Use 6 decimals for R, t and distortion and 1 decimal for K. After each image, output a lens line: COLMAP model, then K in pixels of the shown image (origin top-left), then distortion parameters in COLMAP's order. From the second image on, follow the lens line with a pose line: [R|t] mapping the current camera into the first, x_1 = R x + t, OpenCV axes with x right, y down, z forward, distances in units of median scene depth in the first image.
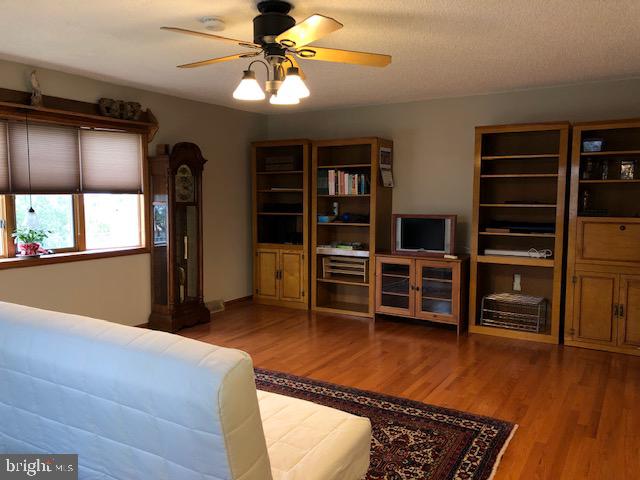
lens RADIAL K [[527.1, 0, 318.3], [0, 527.1, 241.8], [0, 0, 1]] dist [0.047670, -0.020555]
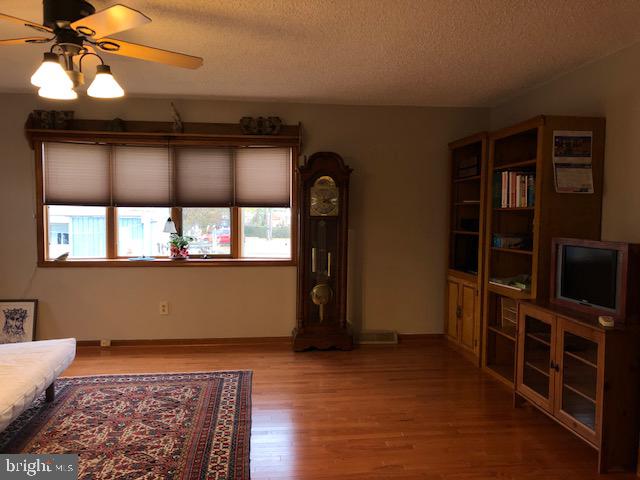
lens RADIAL K [[527.1, 0, 318.0], [0, 527.1, 241.0], [0, 0, 1]] dist [0.047670, -0.020555]
pose [[0.608202, 0.044575, -0.792529, 0.484157], [-0.077385, 0.996996, -0.003312, -0.026868], [0.790001, 0.063345, 0.609825, 0.432136]]
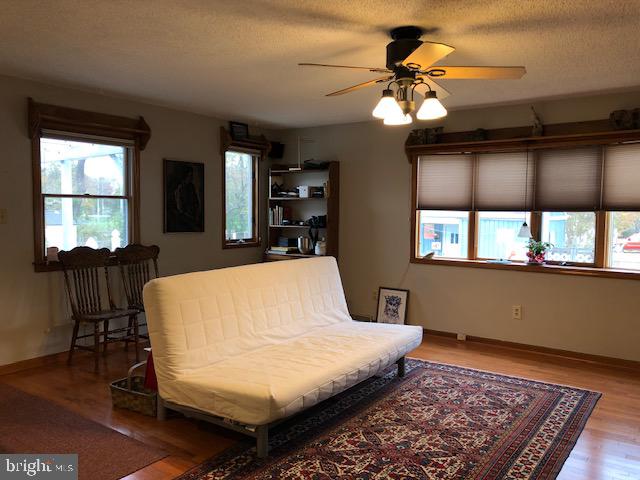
lens RADIAL K [[527.1, 0, 320.5], [0, 527.1, 237.6], [0, 0, 1]] dist [0.047670, -0.020555]
pose [[-0.072672, 0.047686, -0.996215, 0.541622], [-0.100641, 0.993407, 0.054893, -0.038698], [0.992265, 0.104249, -0.067394, 0.501053]]
